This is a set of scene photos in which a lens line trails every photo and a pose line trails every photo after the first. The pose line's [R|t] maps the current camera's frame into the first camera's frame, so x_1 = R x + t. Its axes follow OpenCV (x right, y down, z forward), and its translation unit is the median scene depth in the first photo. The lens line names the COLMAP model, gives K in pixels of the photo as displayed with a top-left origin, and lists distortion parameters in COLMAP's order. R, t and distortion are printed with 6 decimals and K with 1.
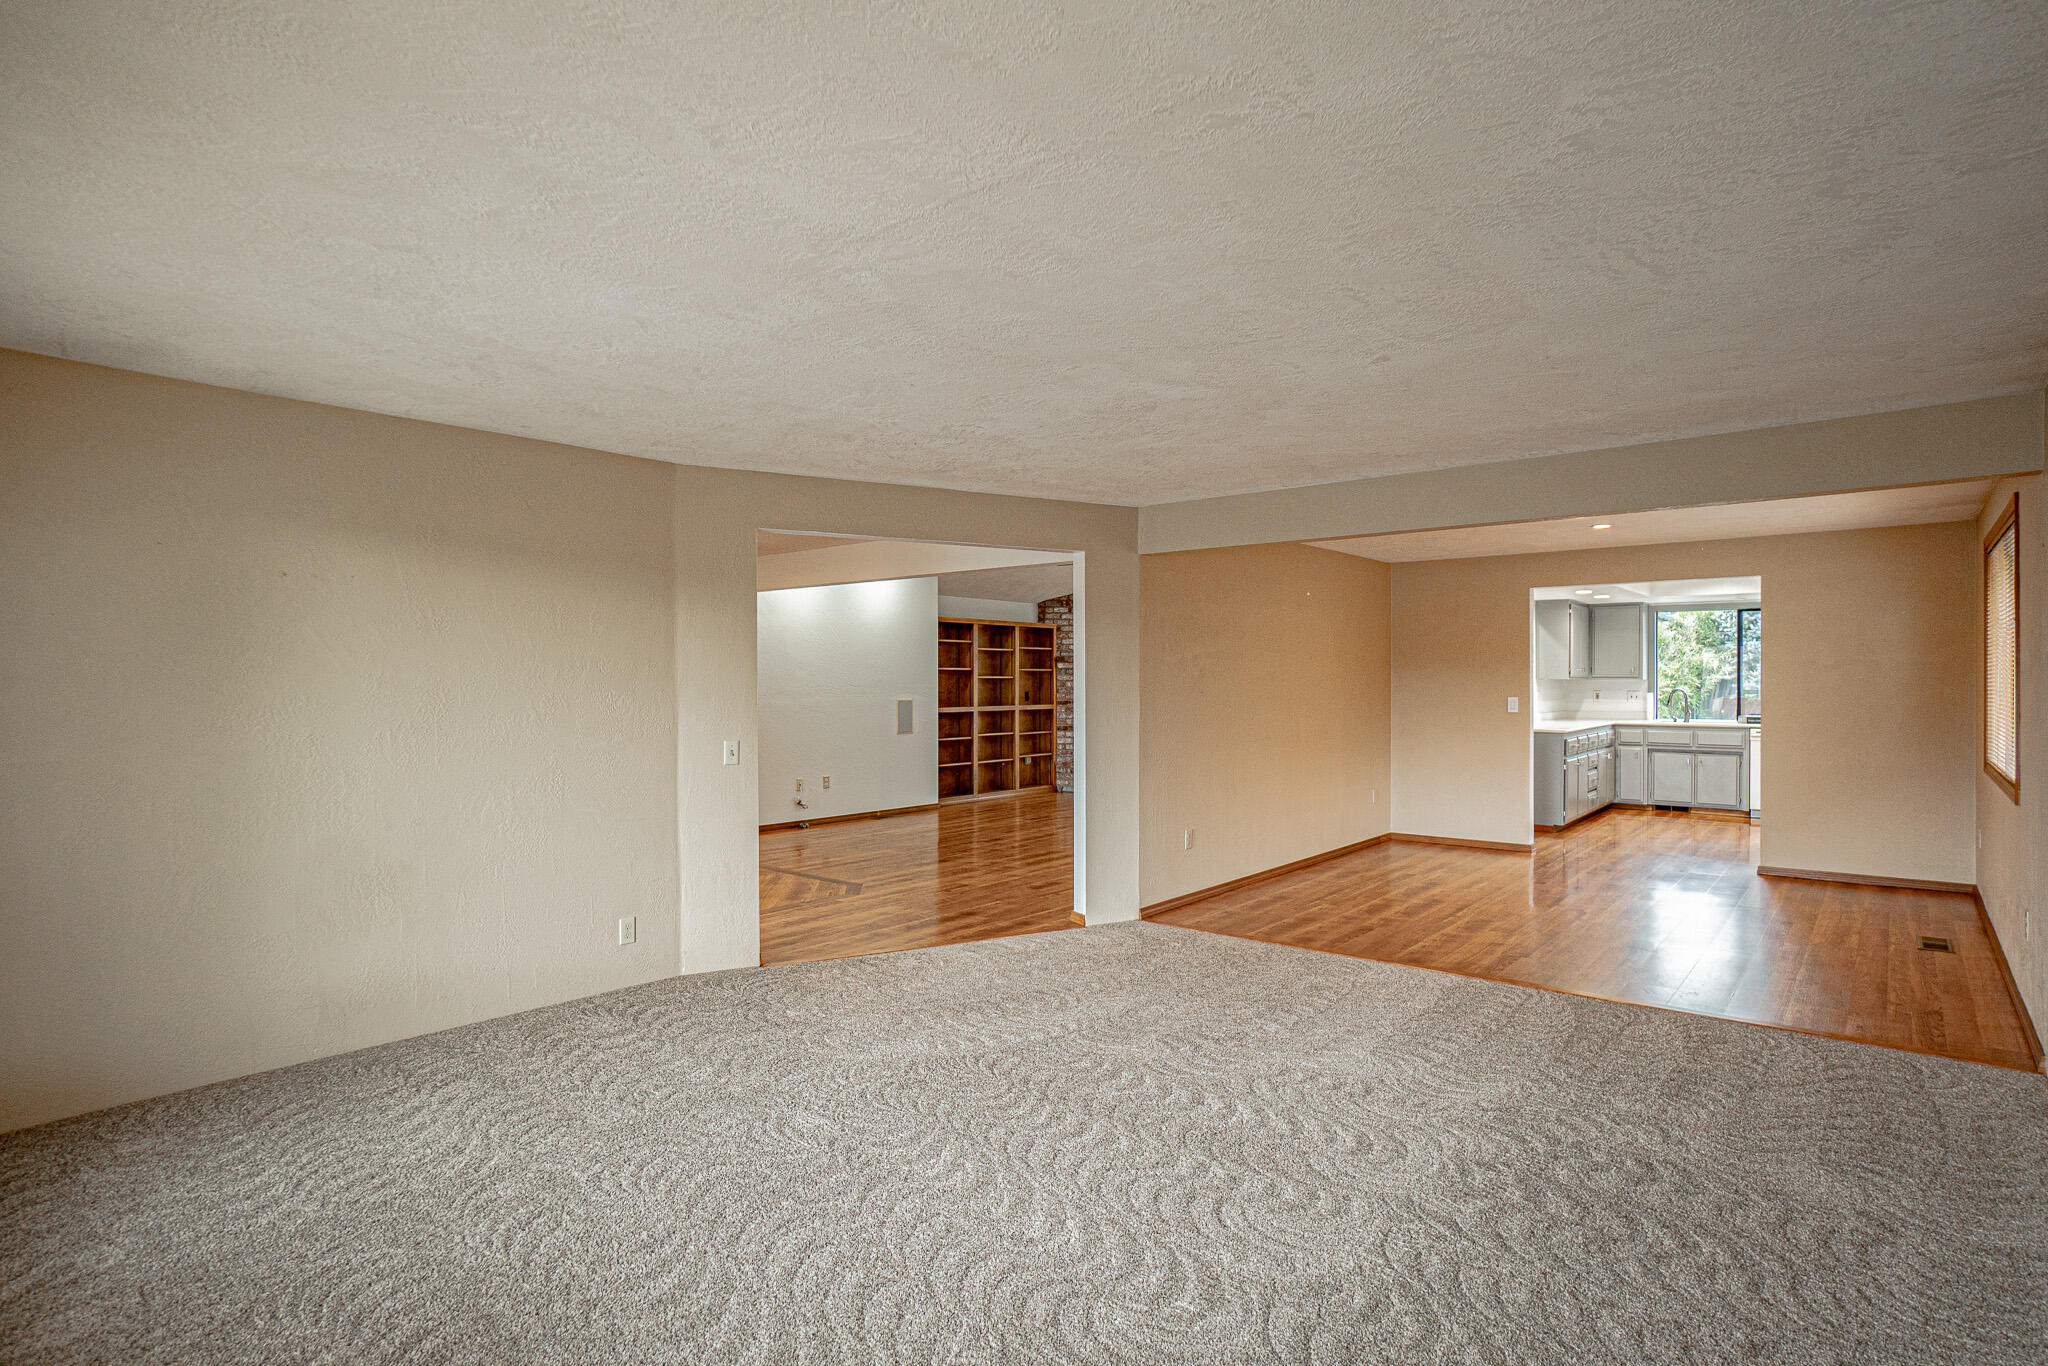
lens RADIAL K [[1055.8, 0, 1017.4], [0, 1055.8, 689.5], [0, 0, 1]] dist [-0.036447, 0.015307]
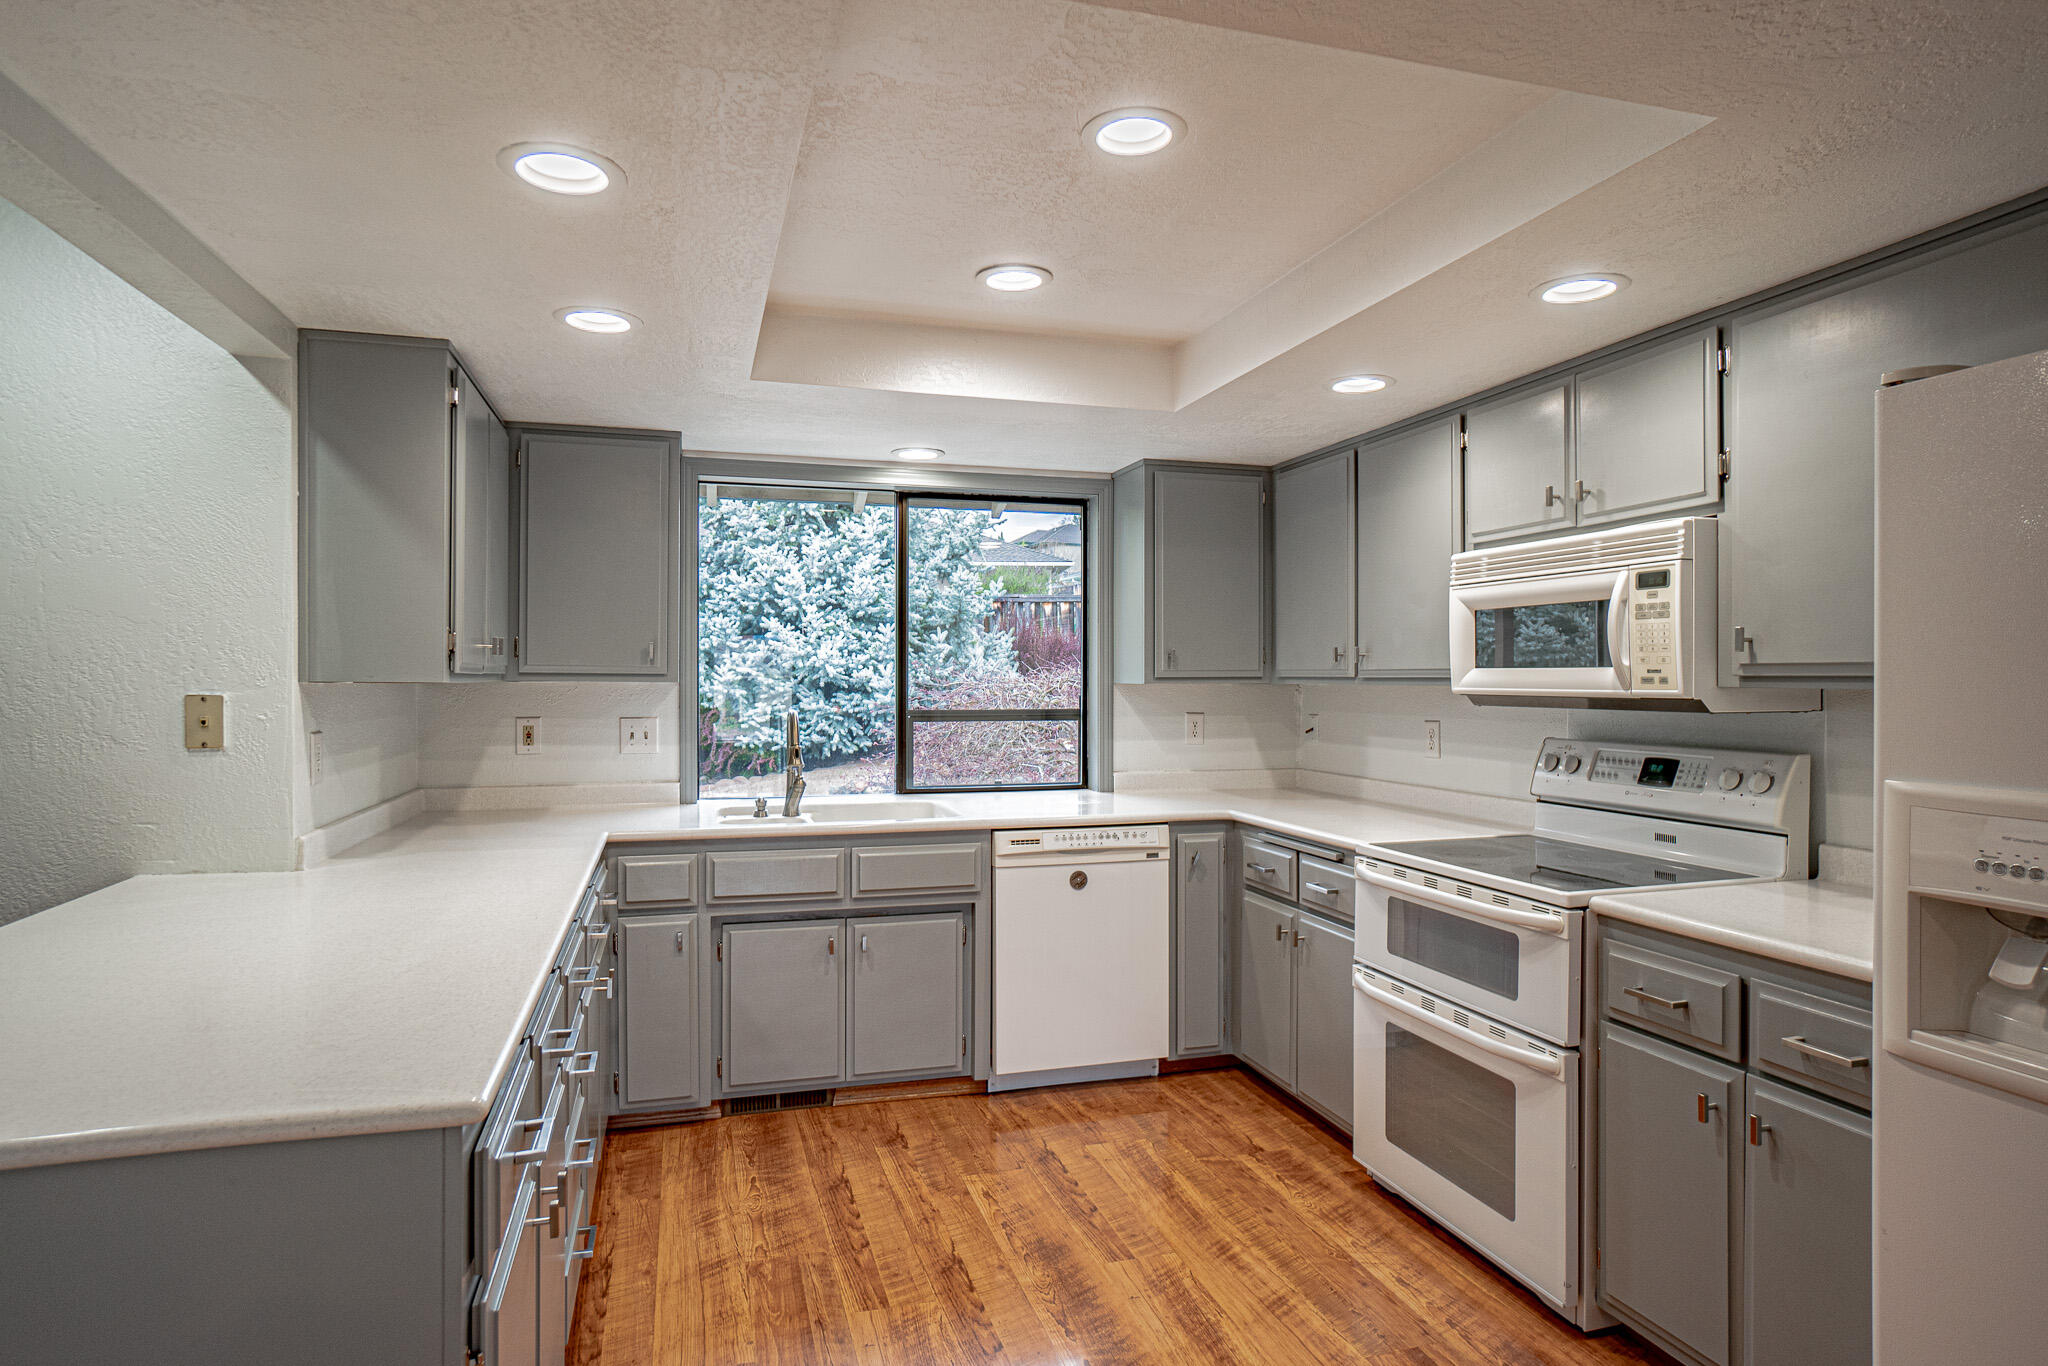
lens RADIAL K [[1134.8, 0, 1016.1], [0, 1134.8, 678.7], [0, 0, 1]] dist [-0.034487, 0.014046]
pose [[0.545247, 0.003053, 0.838270, 0.365308], [0.003599, 0.999976, -0.005984, -0.008209], [-0.838268, 0.006280, 0.545223, 0.718676]]
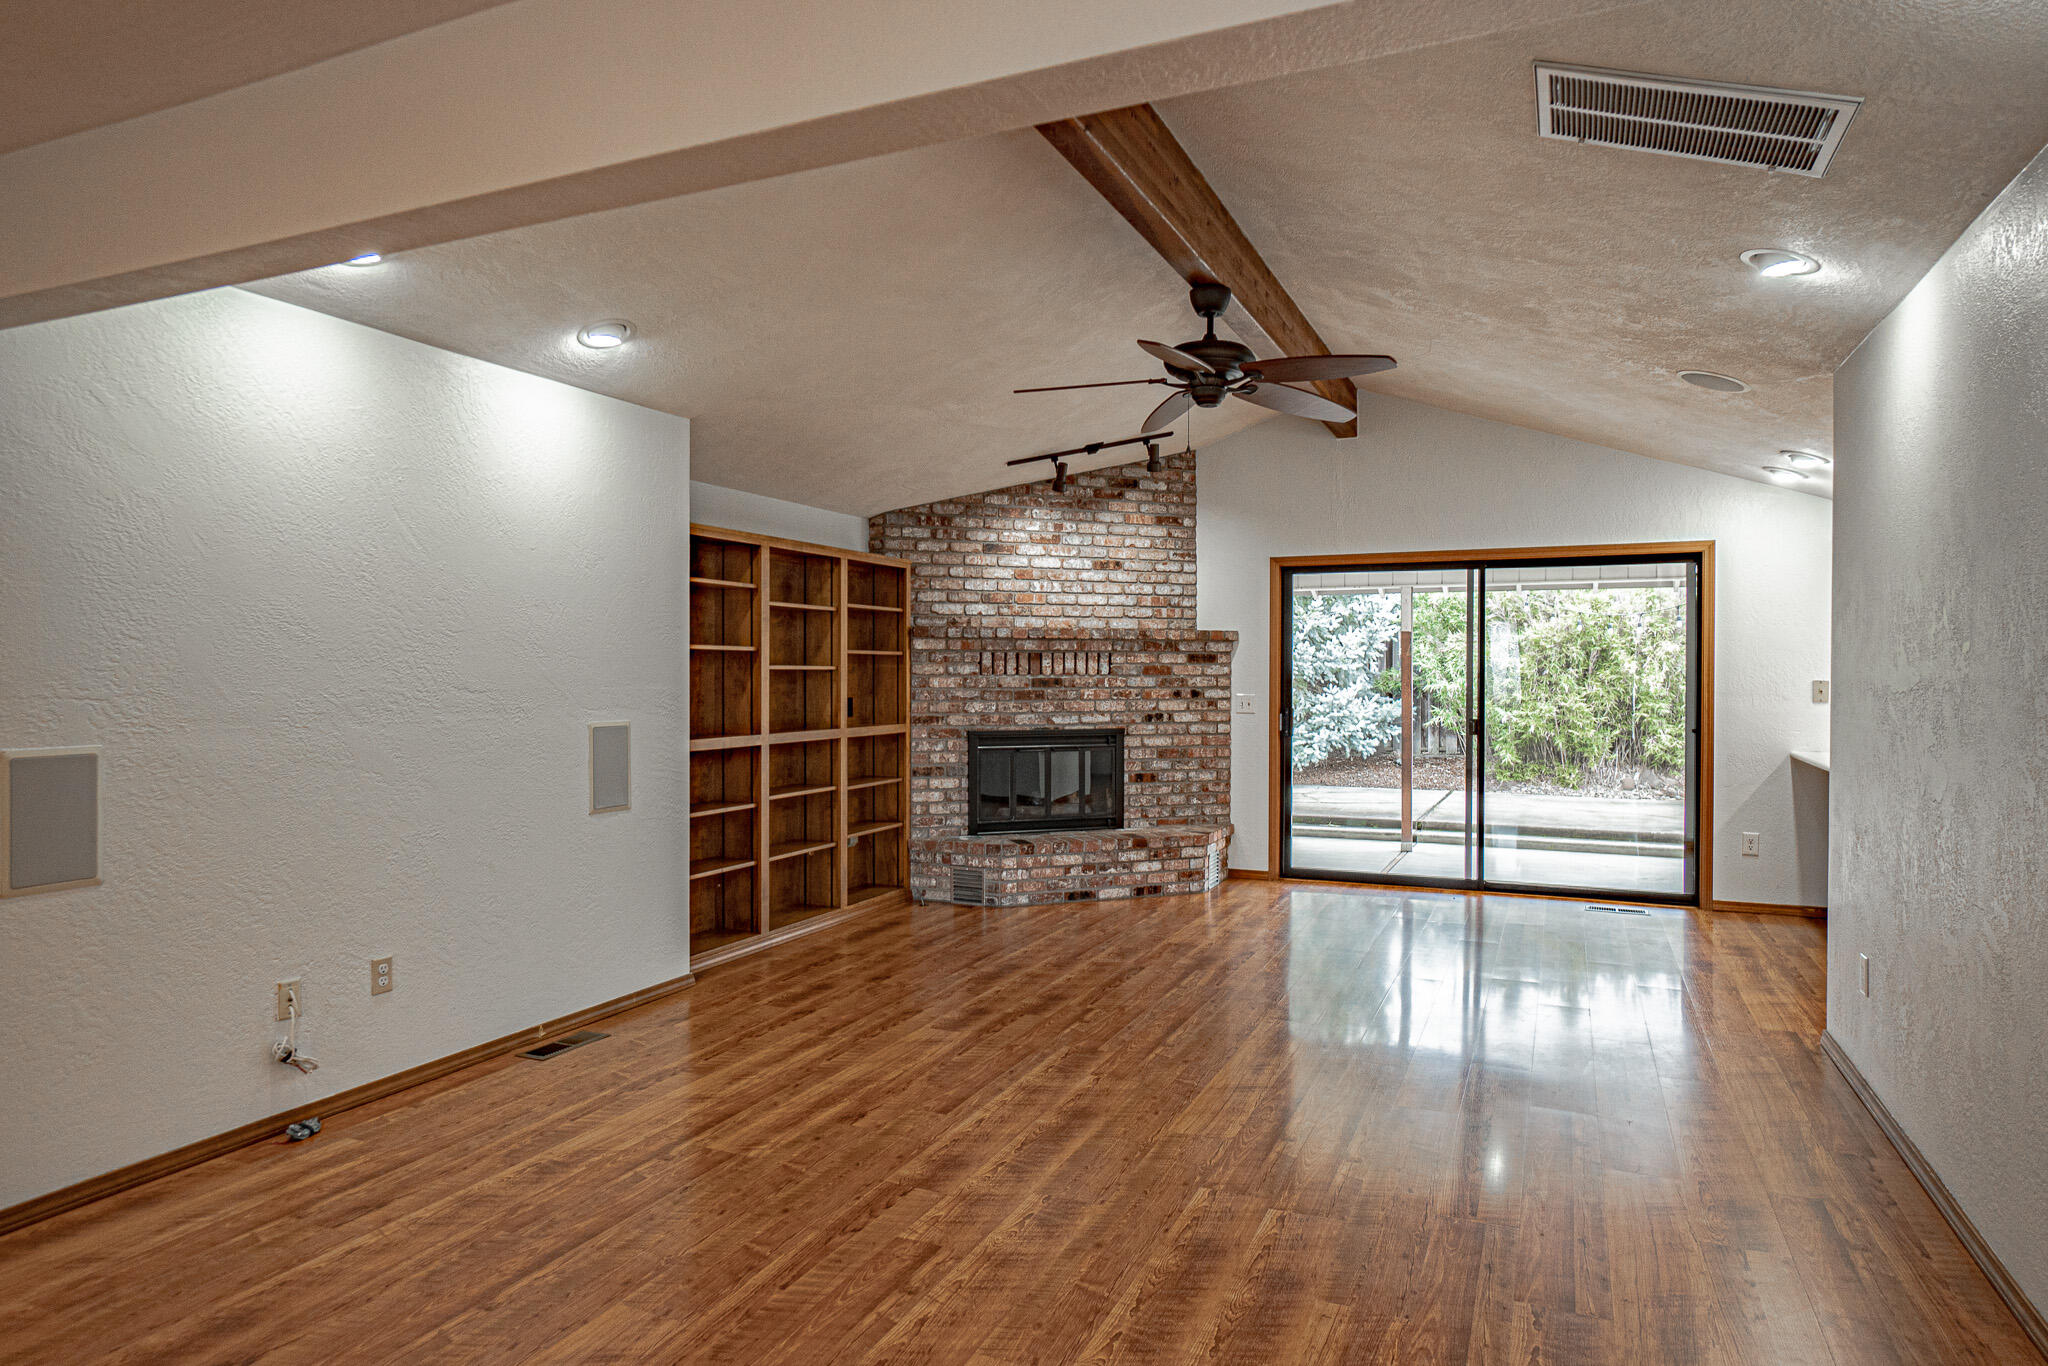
lens RADIAL K [[1204.6, 0, 1013.1], [0, 1204.6, 687.3], [0, 0, 1]] dist [-0.022211, 0.004399]
pose [[0.960156, 0.000255, 0.279465, -0.085281], [-0.001687, 0.999987, 0.004883, -0.006125], [-0.279460, -0.005160, 0.960144, 0.521506]]
